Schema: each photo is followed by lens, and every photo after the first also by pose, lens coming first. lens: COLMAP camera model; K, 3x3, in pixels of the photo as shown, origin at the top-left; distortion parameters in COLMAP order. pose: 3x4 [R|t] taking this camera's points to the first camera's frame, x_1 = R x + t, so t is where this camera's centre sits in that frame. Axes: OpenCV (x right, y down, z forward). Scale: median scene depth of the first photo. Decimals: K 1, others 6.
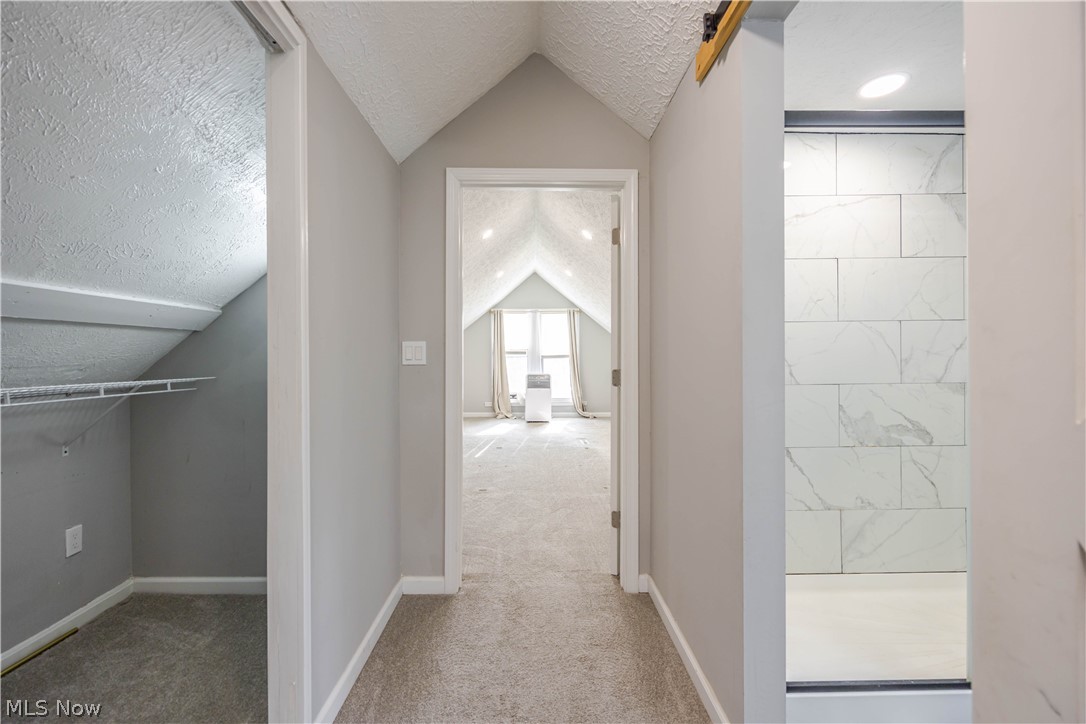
lens RADIAL K [[426.7, 0, 540.2], [0, 426.7, 360.0], [0, 0, 1]] dist [-0.004256, -0.000109]
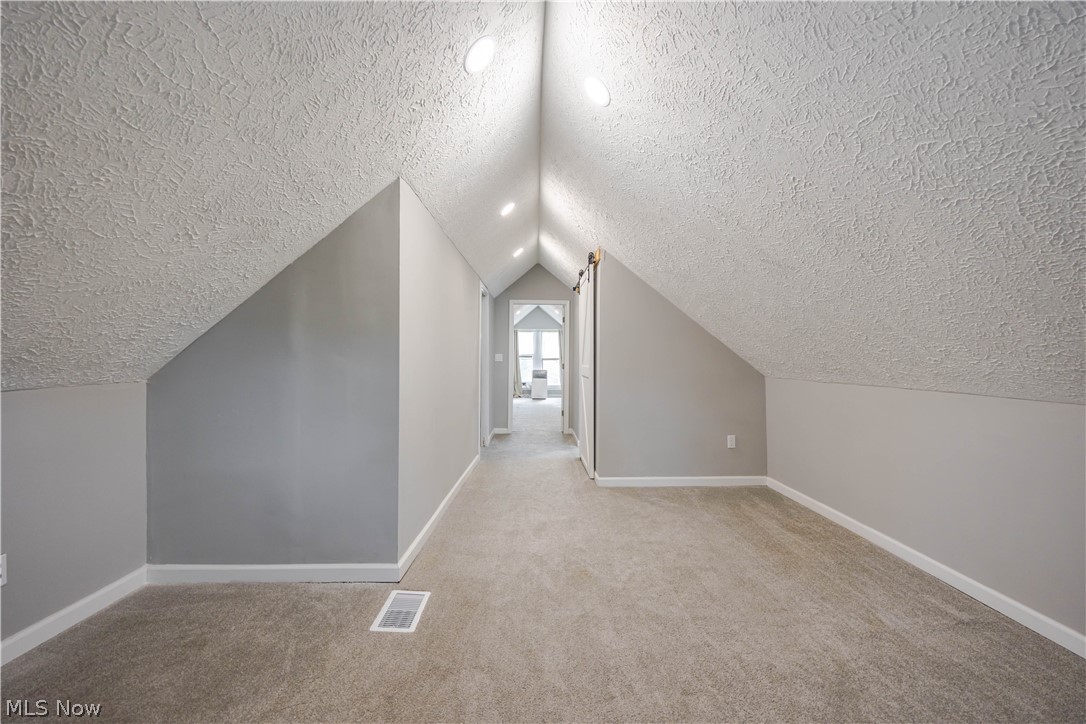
lens RADIAL K [[426.7, 0, 542.8], [0, 426.7, 361.3], [0, 0, 1]] dist [-0.004256, -0.000109]
pose [[0.999948, 0.009447, -0.003894, 0.041552], [-0.009457, 0.999952, -0.002514, 0.011321], [0.003870, 0.002551, 0.999989, -2.002231]]
